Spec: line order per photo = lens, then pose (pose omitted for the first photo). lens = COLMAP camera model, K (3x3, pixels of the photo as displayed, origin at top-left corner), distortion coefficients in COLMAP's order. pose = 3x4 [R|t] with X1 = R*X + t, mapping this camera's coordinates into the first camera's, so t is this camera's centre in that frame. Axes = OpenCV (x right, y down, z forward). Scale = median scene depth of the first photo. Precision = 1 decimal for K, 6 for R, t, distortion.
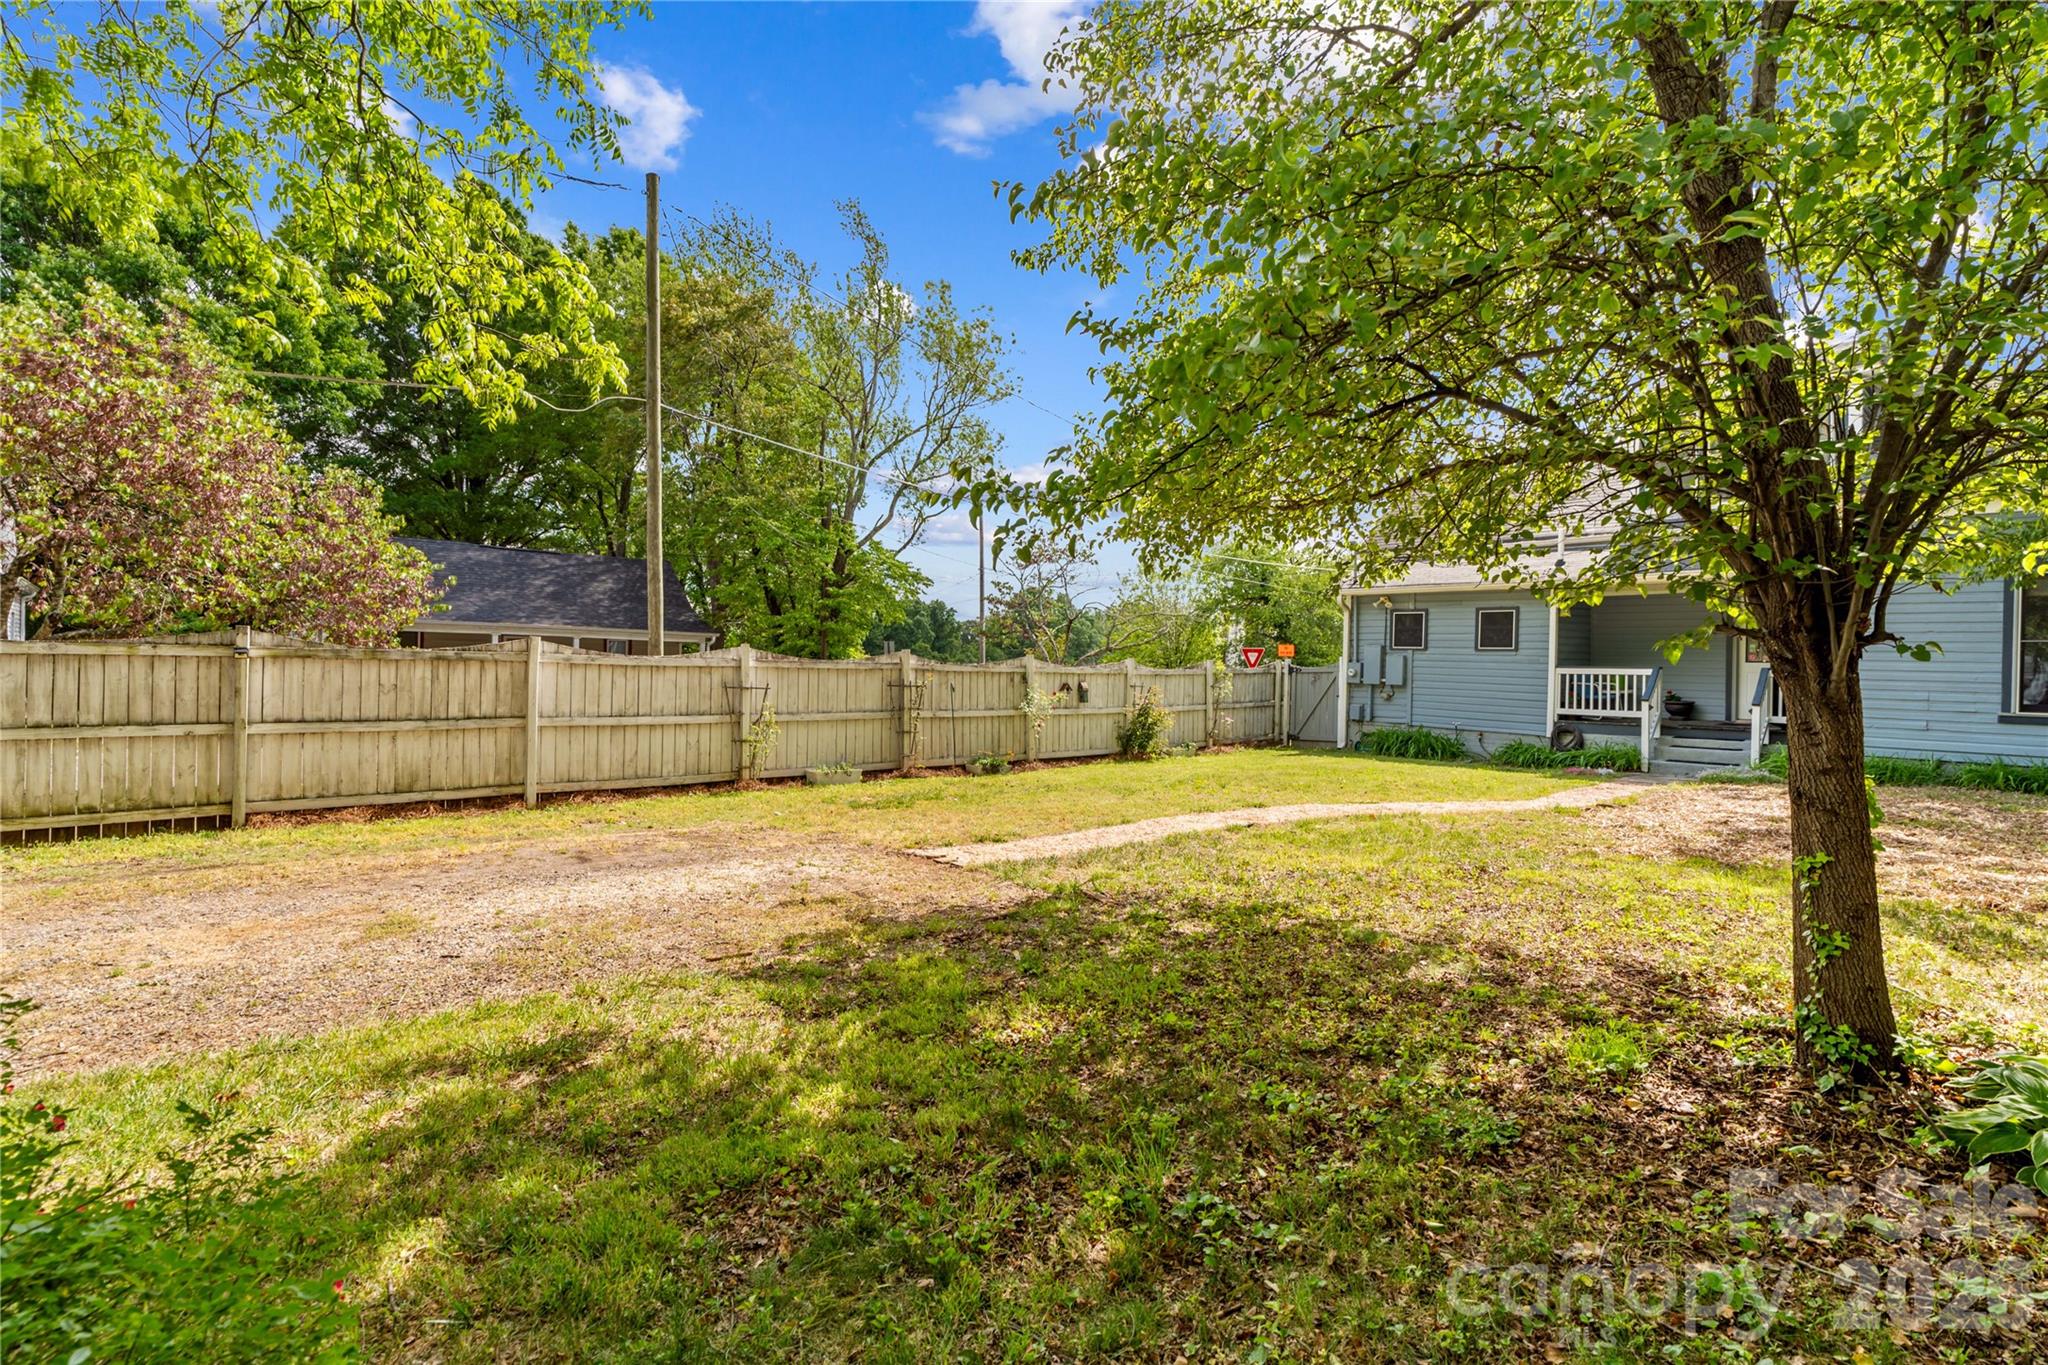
lens RADIAL K [[915.1, 0, 1026.7], [0, 915.1, 670.2], [0, 0, 1]] dist [-0.004927, -0.000747]
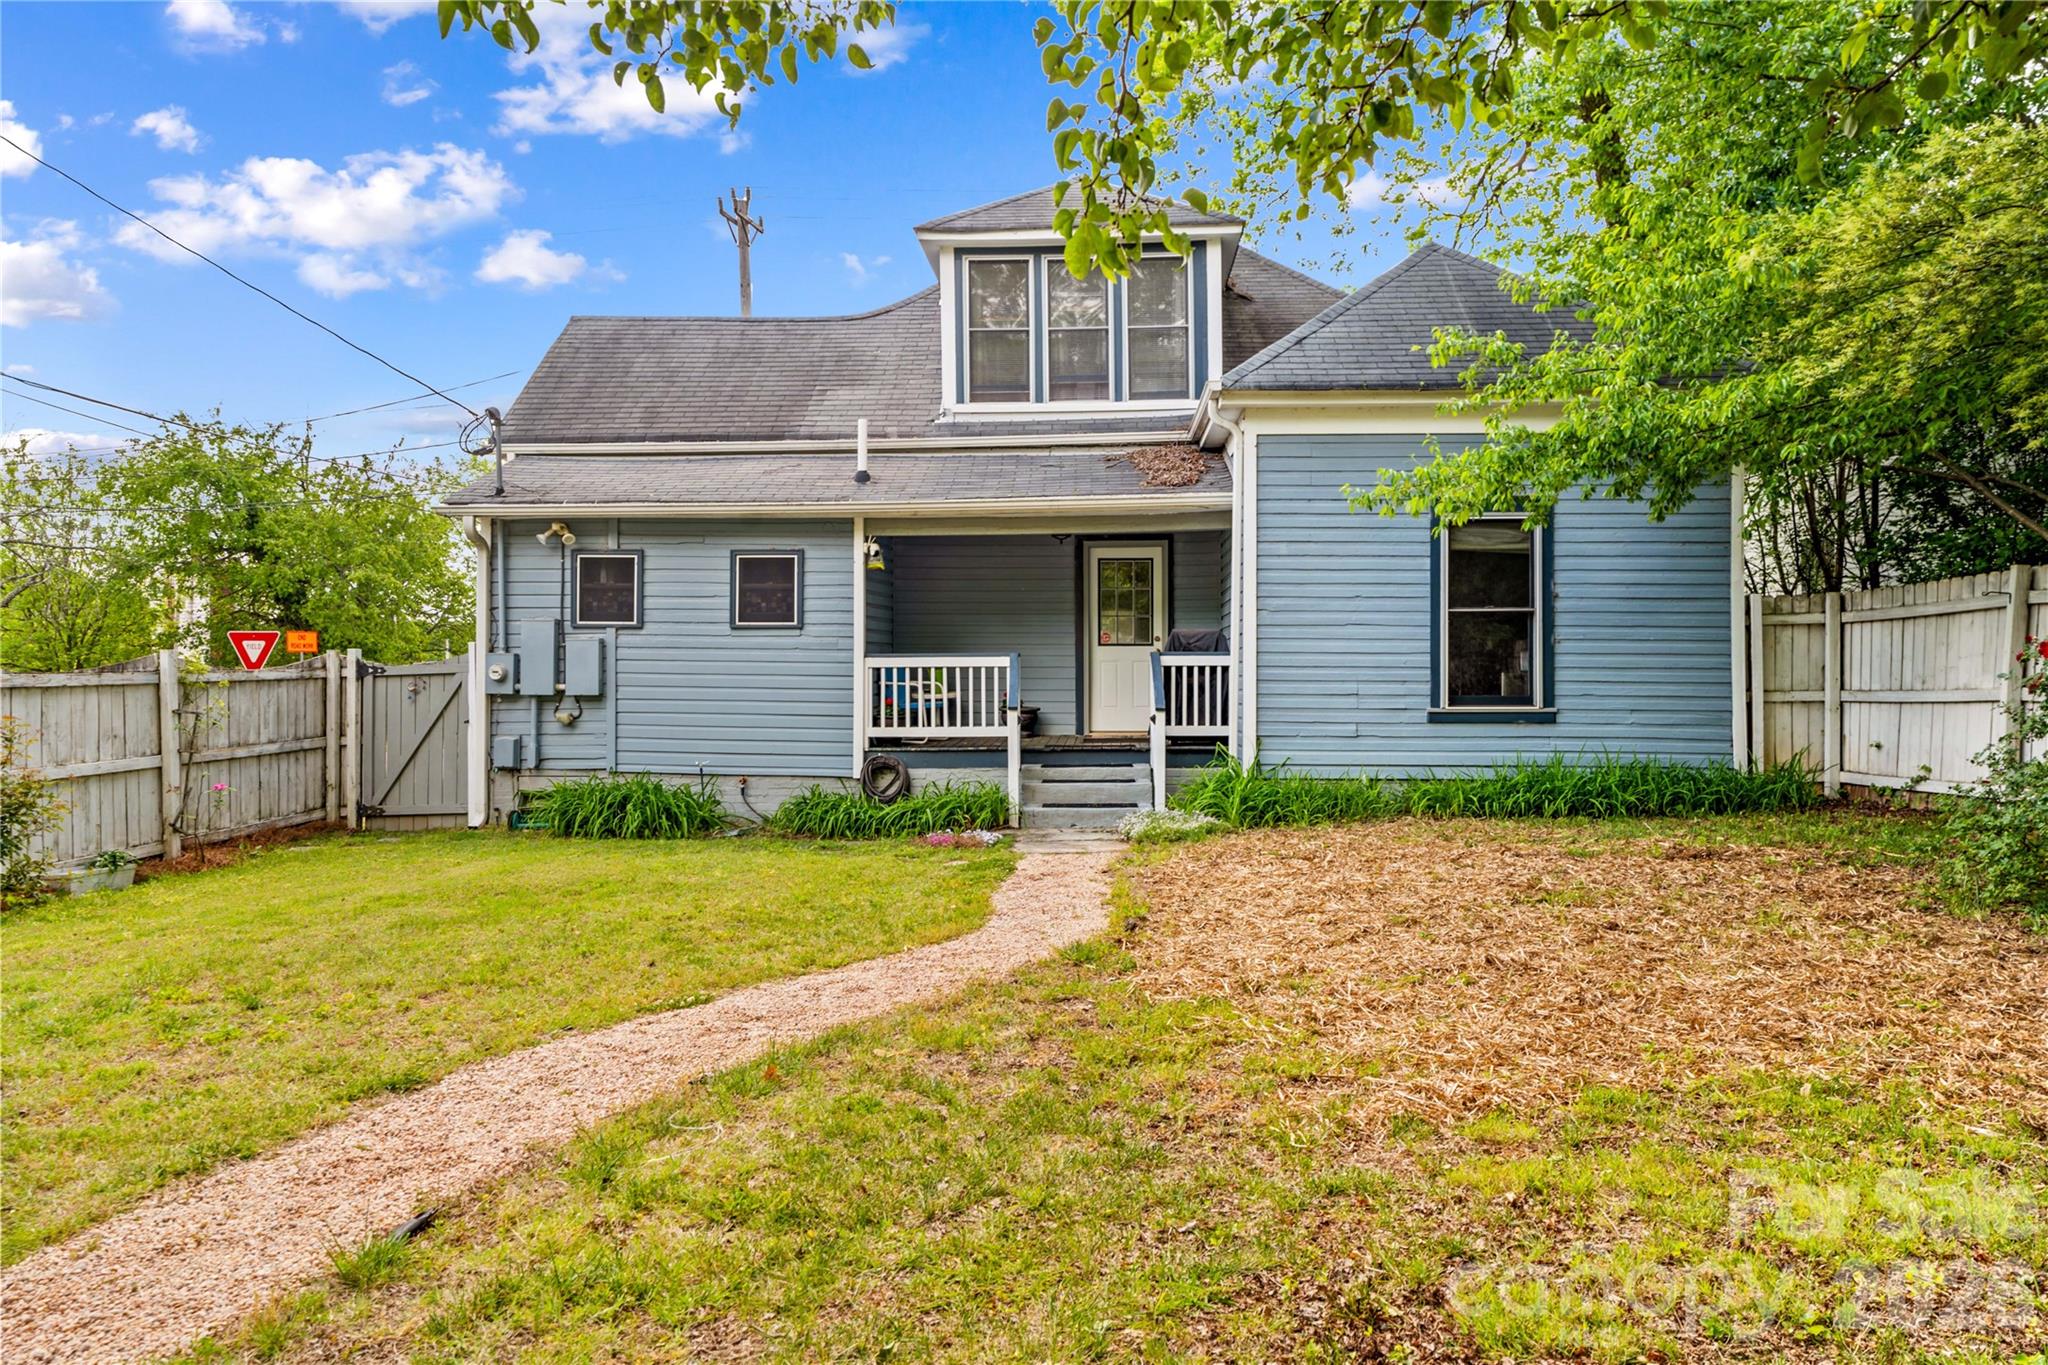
lens RADIAL K [[1441.3, 0, 1031.0], [0, 1441.3, 671.2], [0, 0, 1]] dist [0.026571, 0.000430]
pose [[0.733976, -0.017476, 0.678951, 0.040981], [0.019393, 0.999801, 0.004770, 0.003949], [-0.678899, 0.009666, 0.734168, 0.259704]]
